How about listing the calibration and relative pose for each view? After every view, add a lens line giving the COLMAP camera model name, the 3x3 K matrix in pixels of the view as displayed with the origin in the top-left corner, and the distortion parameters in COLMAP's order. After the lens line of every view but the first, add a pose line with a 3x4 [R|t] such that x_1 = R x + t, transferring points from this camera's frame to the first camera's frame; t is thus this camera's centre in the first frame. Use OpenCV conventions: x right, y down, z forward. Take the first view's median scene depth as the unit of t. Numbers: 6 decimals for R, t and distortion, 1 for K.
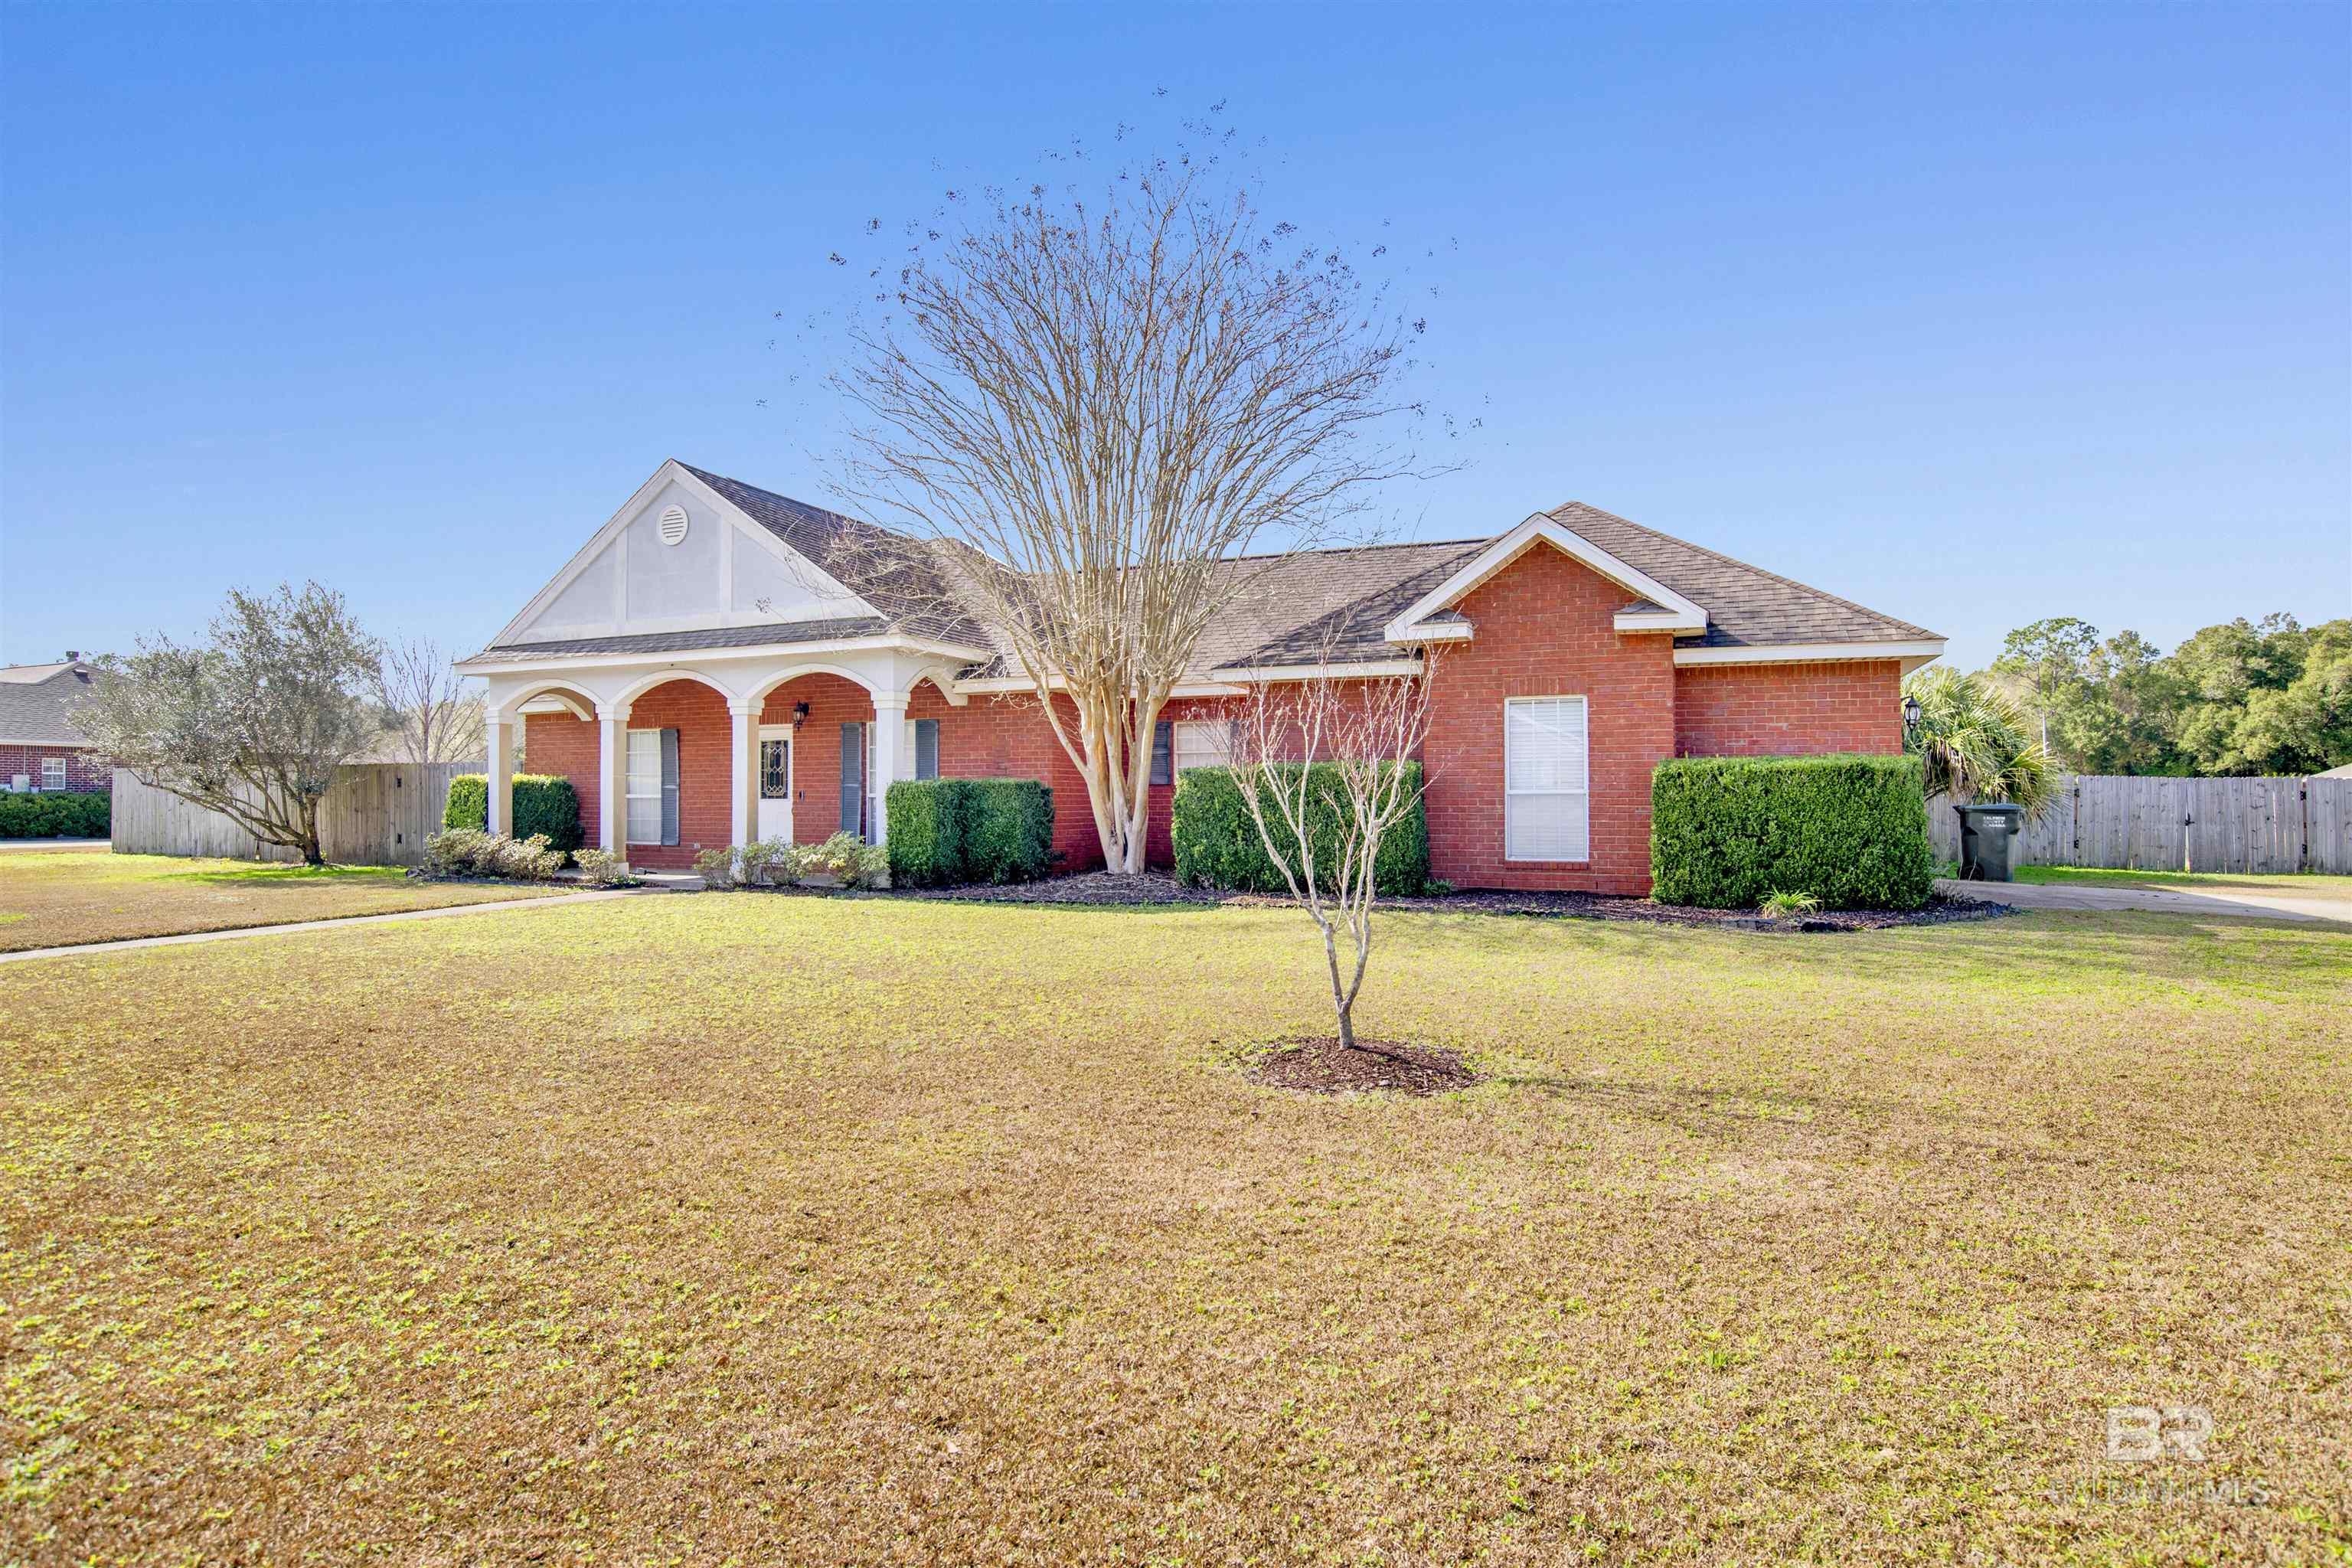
lens RADIAL K [[1234.6, 0, 1178.7], [0, 1234.6, 773.5], [0, 0, 1]] dist [-0.067155, 0.022785]
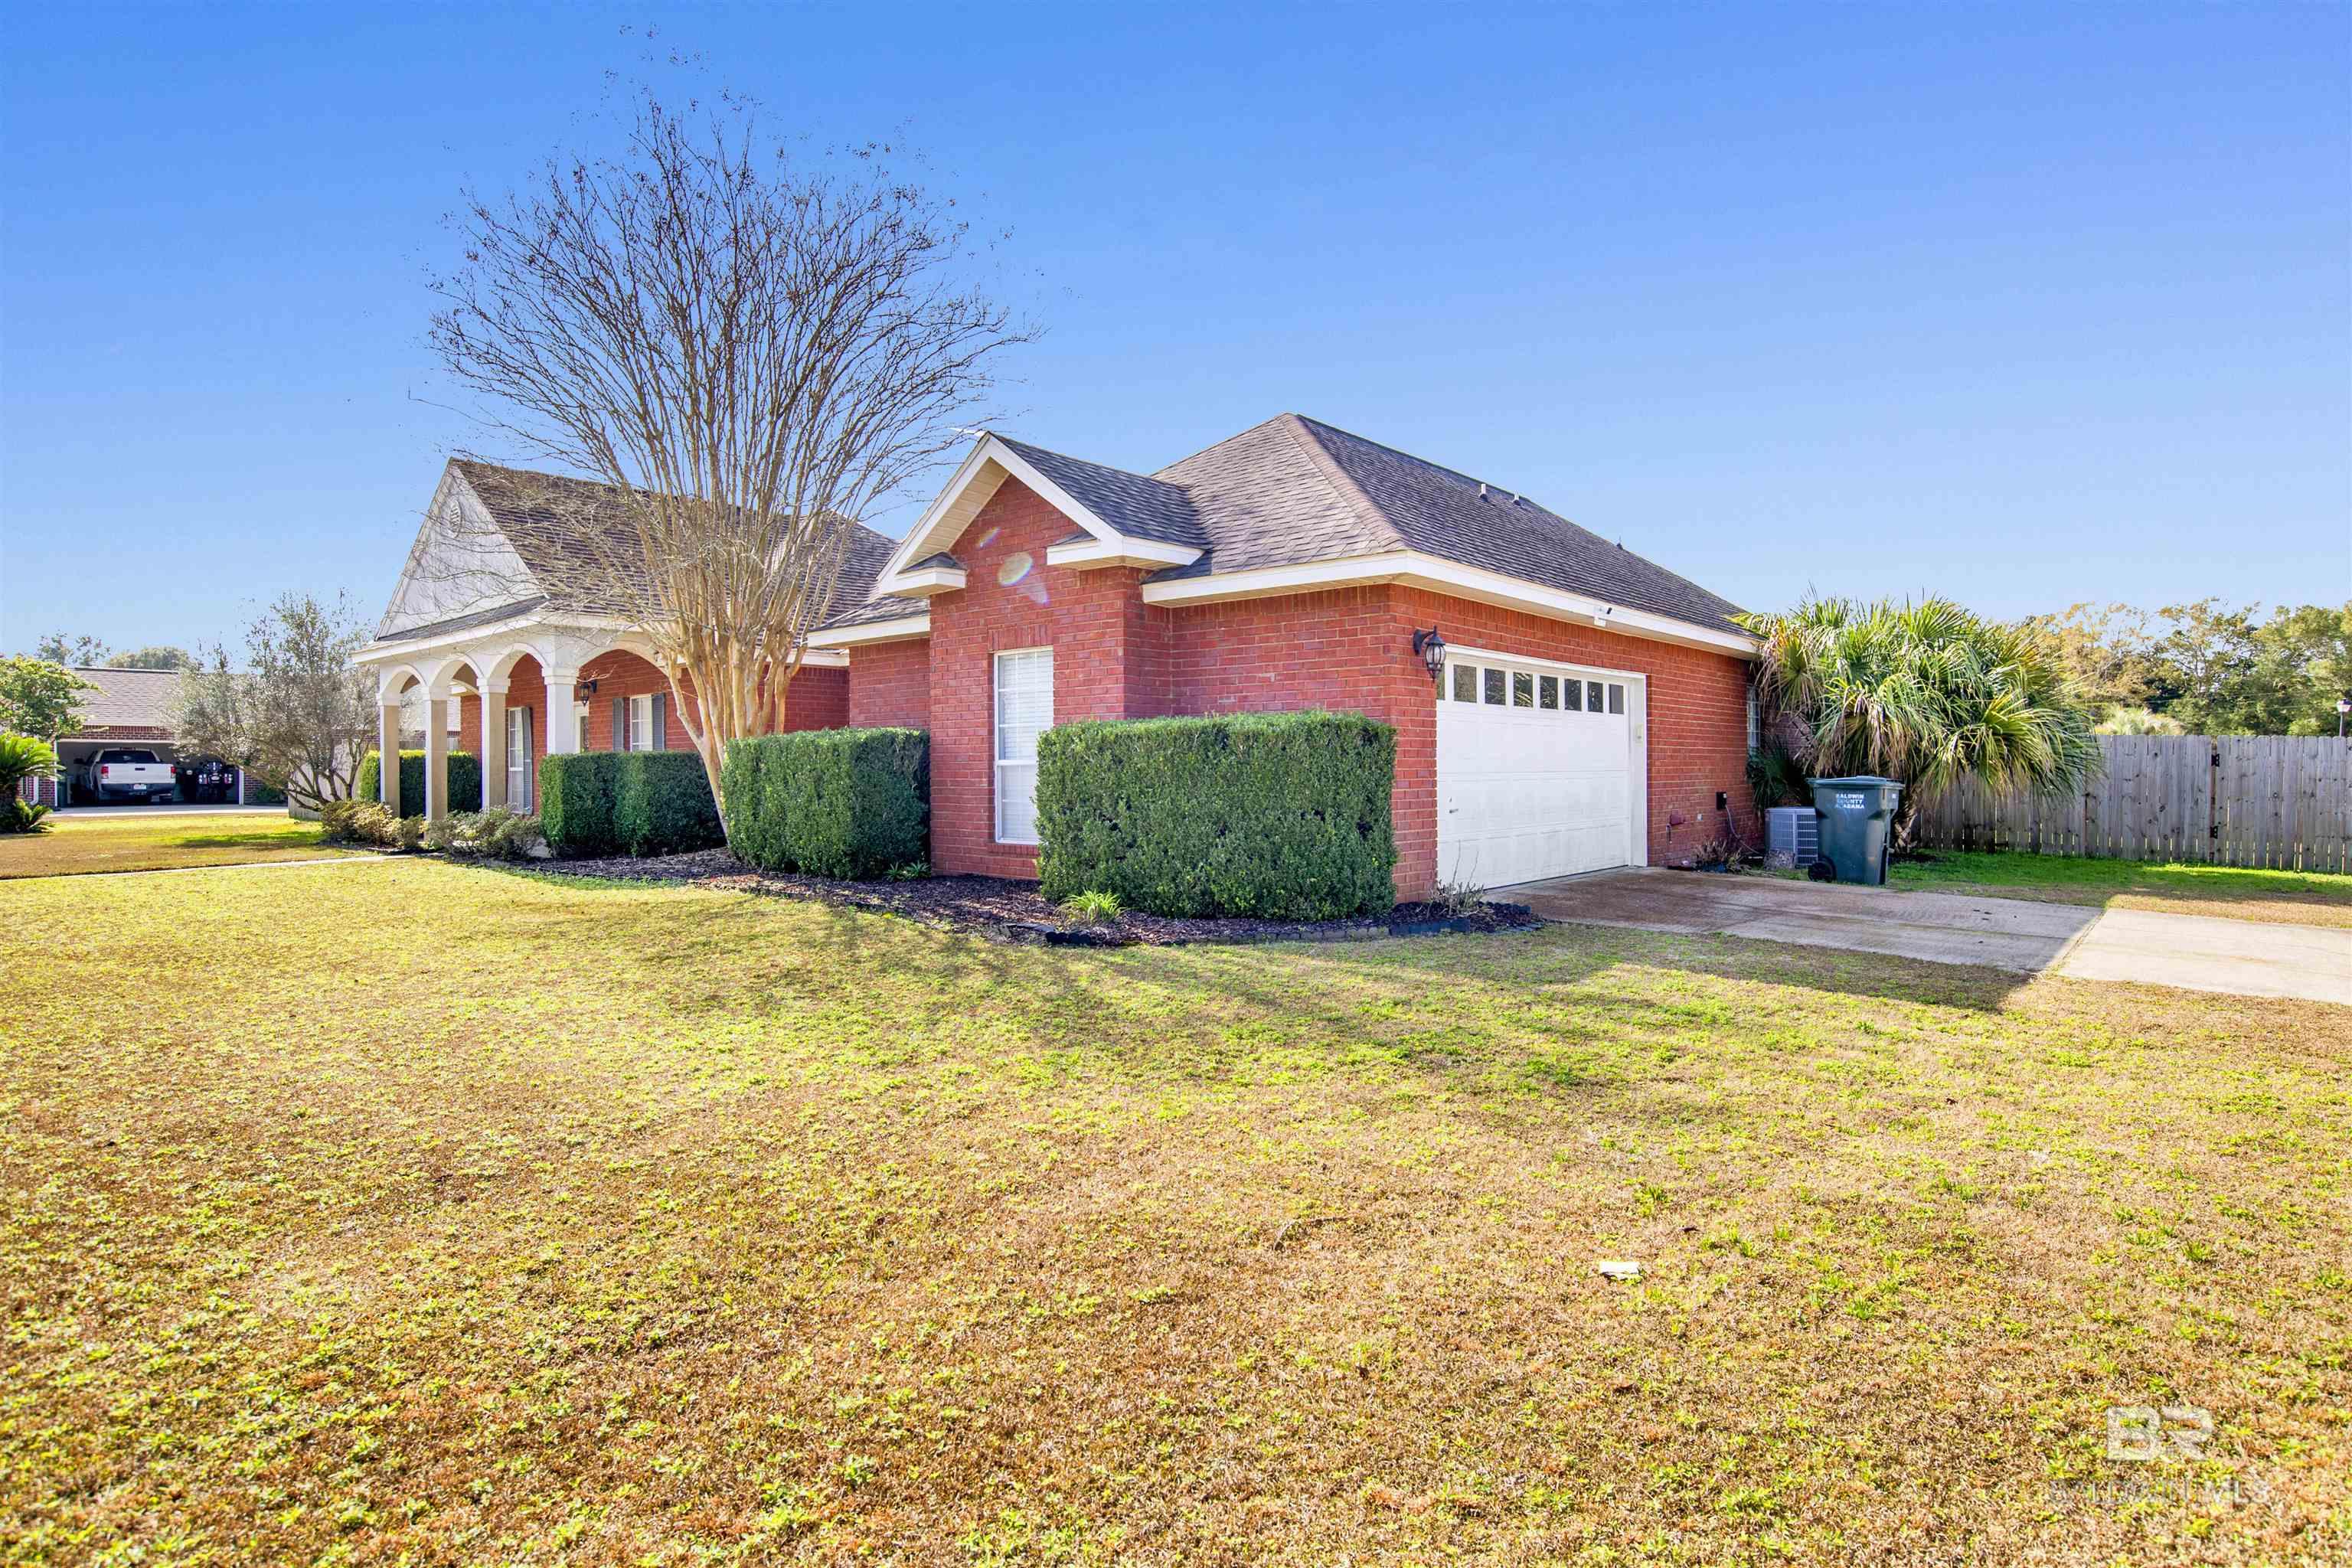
lens RADIAL K [[1234.6, 0, 1178.7], [0, 1234.6, 773.5], [0, 0, 1]] dist [-0.067155, 0.022785]
pose [[0.949394, -0.001716, -0.314084, 0.580148], [0.009272, 0.999702, 0.022565, 0.003613], [0.313952, -0.024335, 0.949127, 0.198379]]
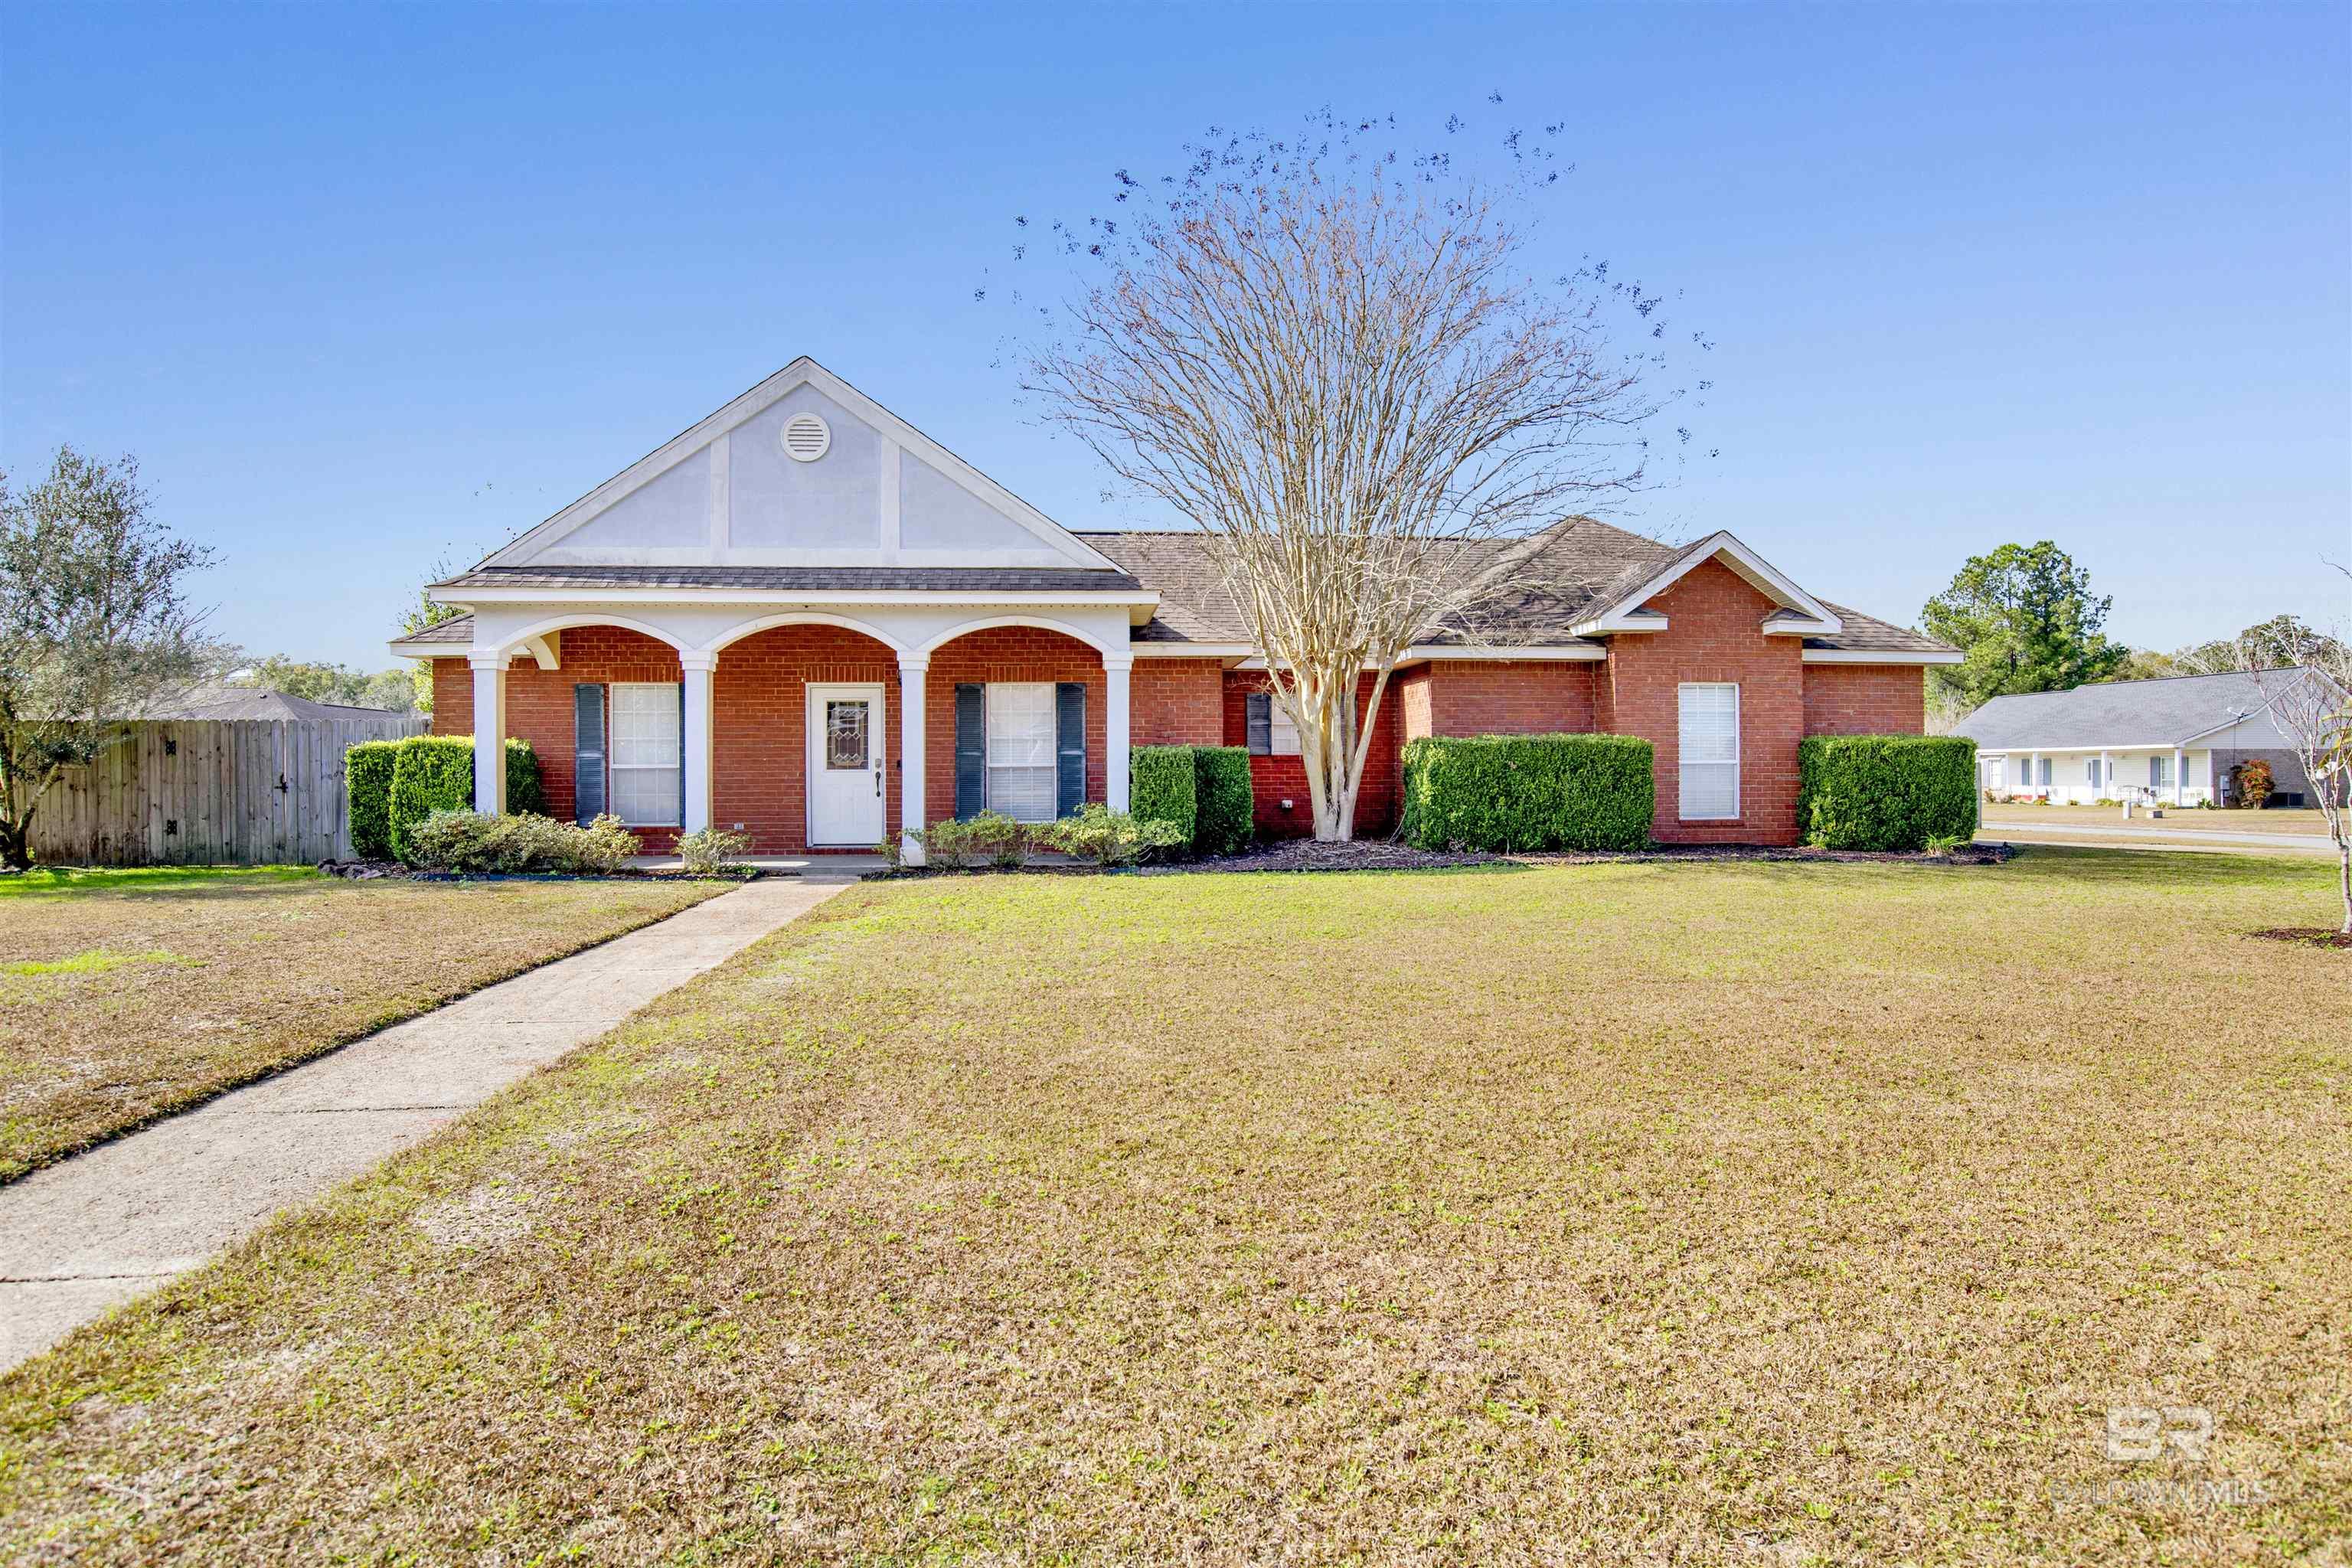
lens RADIAL K [[1234.6, 0, 1178.7], [0, 1234.6, 773.5], [0, 0, 1]] dist [-0.067155, 0.022785]
pose [[0.883691, -0.001312, 0.468069, -0.629457], [-0.008020, 0.999807, 0.017945, 0.007818], [-0.468002, -0.019612, 0.883510, 0.158915]]
